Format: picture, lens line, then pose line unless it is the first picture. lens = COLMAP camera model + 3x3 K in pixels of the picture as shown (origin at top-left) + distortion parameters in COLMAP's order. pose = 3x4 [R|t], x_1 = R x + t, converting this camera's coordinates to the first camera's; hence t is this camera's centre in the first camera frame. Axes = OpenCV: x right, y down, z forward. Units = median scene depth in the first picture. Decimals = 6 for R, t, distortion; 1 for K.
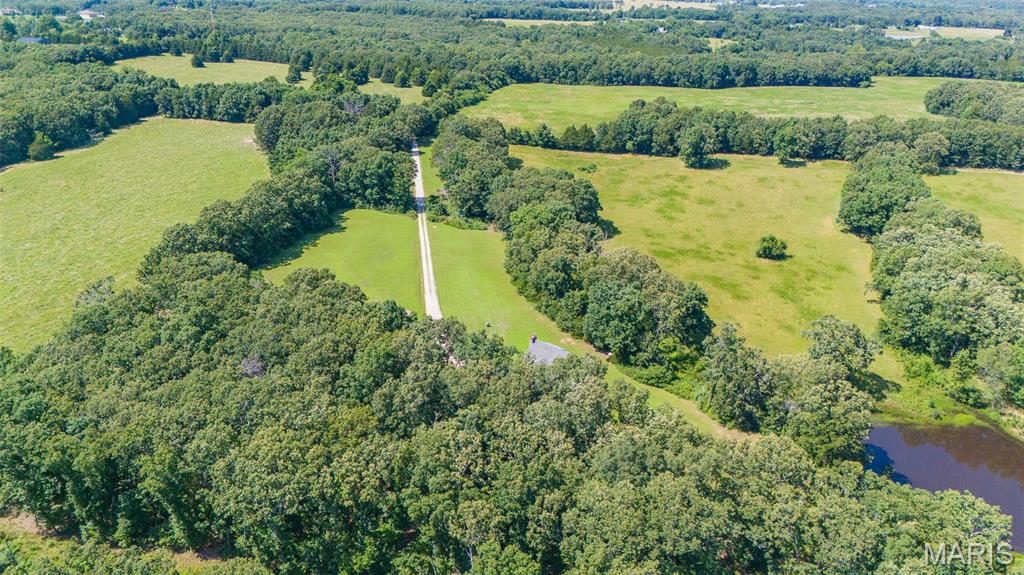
lens RADIAL K [[749.9, 0, 514.4], [0, 749.9, 288.4], [0, 0, 1]] dist [0.080575, -0.075397]
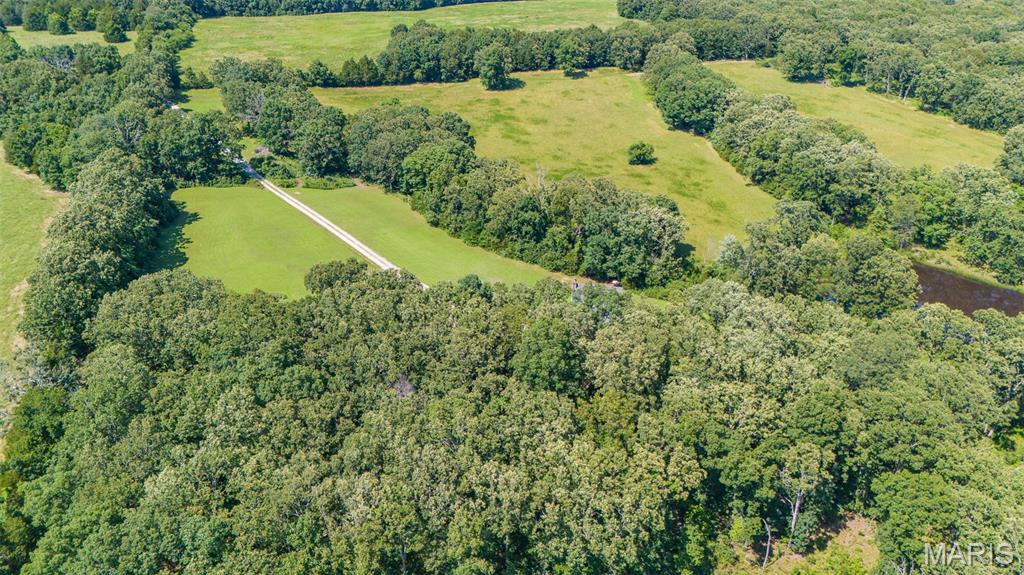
lens RADIAL K [[749.9, 0, 509.1], [0, 749.9, 283.6], [0, 0, 1]] dist [0.080575, -0.075397]
pose [[0.869358, -0.233425, 0.435579, -0.220986], [0.197288, 0.972063, 0.127163, -0.032988], [-0.453094, -0.024616, 0.891123, 0.101123]]
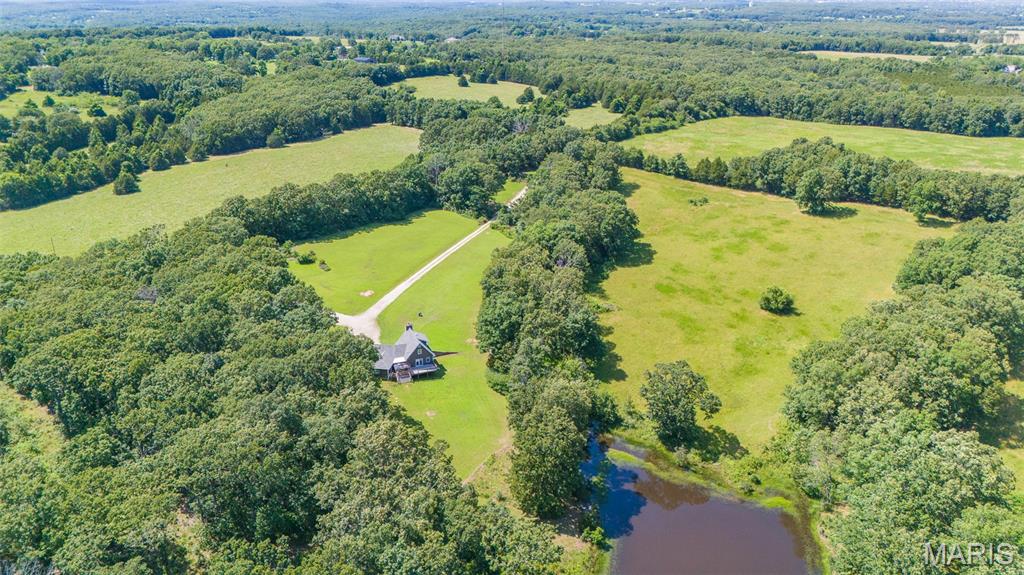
lens RADIAL K [[749.9, 0, 514.4], [0, 749.9, 292.7], [0, 0, 1]] dist [0.080575, -0.075397]
pose [[0.888260, 0.165343, -0.428551, 0.309712], [-0.178594, 0.983878, 0.009427, -0.010274], [0.423200, 0.068163, 0.903469, 0.027166]]
